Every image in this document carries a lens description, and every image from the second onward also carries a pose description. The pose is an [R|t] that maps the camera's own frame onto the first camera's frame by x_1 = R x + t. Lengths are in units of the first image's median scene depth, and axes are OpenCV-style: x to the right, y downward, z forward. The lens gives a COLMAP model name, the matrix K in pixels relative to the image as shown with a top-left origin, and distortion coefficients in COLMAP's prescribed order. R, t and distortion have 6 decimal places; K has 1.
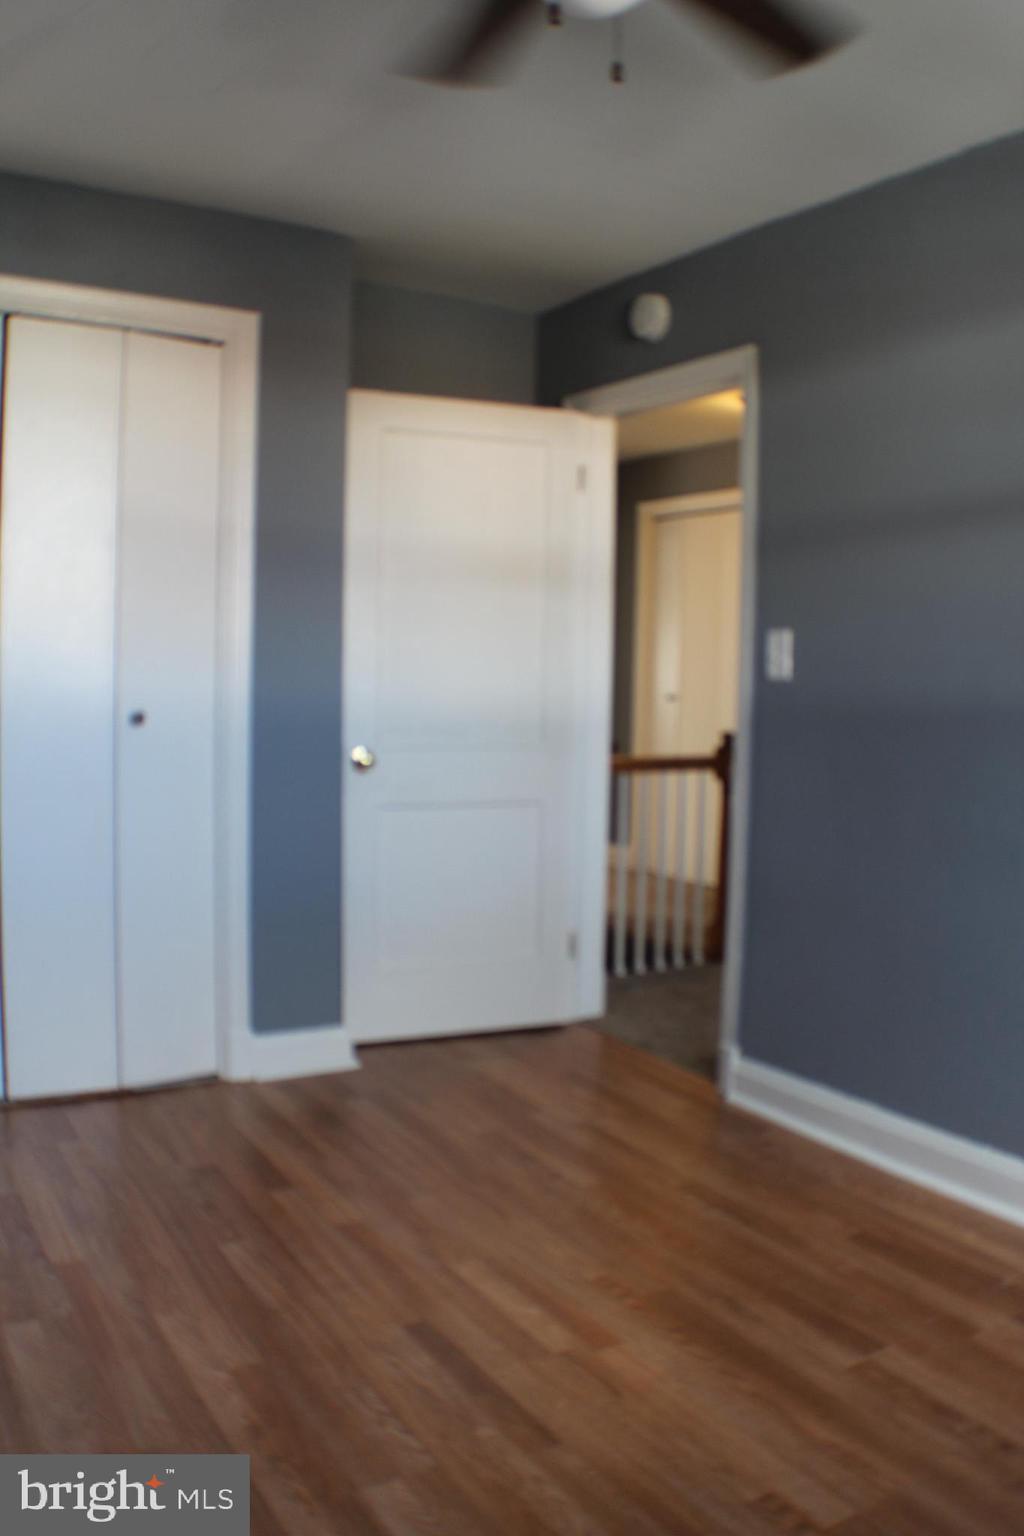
lens RADIAL K [[1350.3, 0, 512.0], [0, 1350.3, 768.0], [0, 0, 1]] dist [-0.155085, -0.002431]
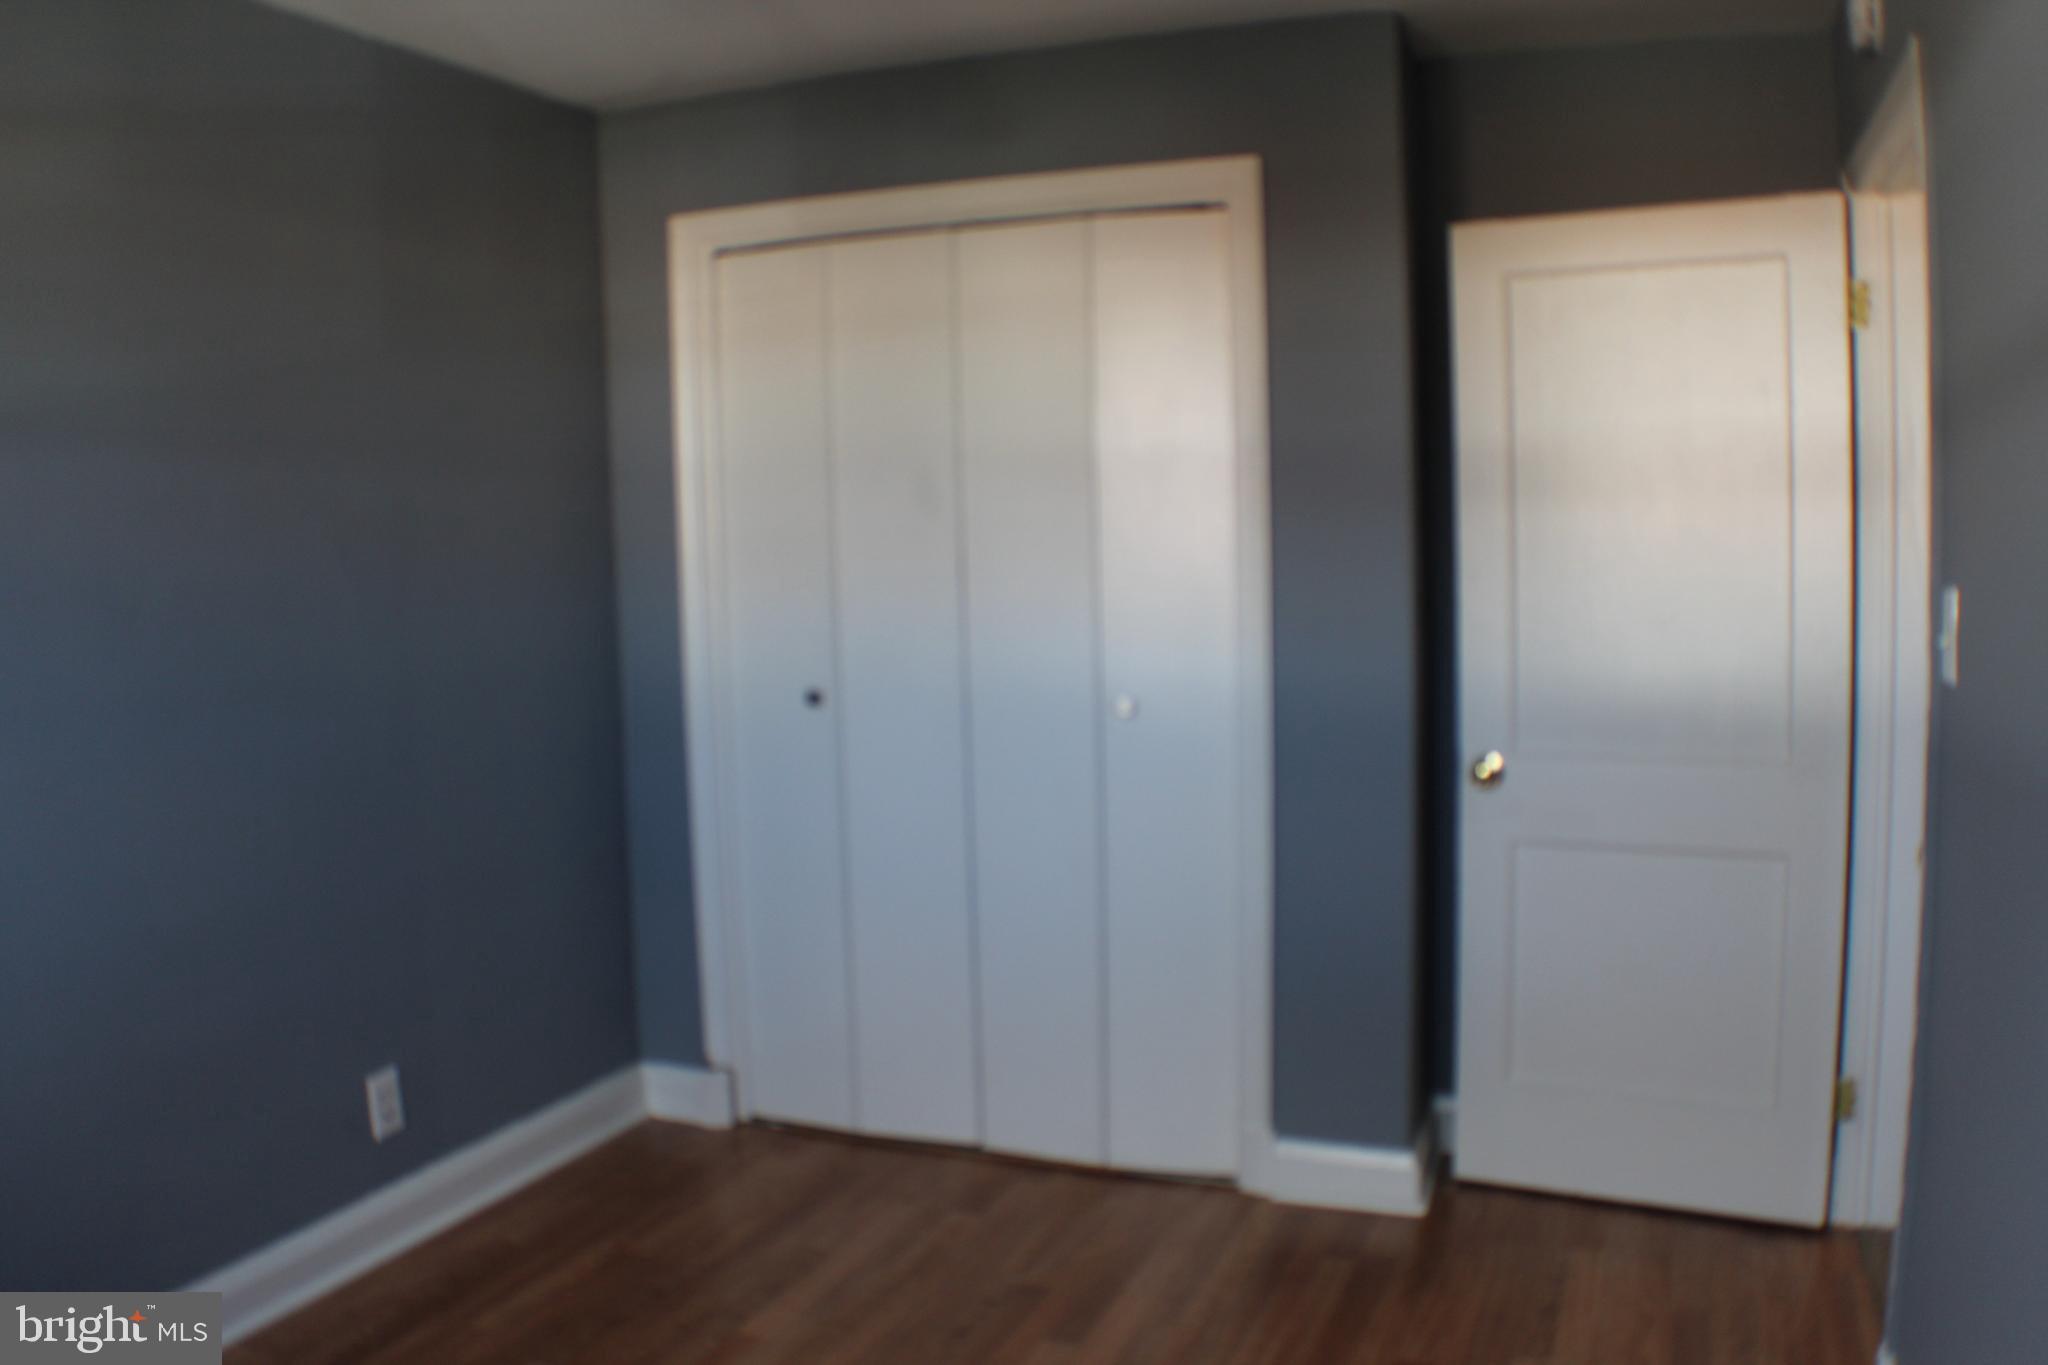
lens RADIAL K [[1800.4, 0, 1024.0], [0, 1800.4, 682.5], [0, 0, 1]] dist [-0.155085, -0.002431]
pose [[0.591223, 0.026648, -0.806068, 0.531942], [-0.025846, 0.999567, 0.014088, -0.064316], [0.806094, 0.012504, 0.591655, 0.322073]]
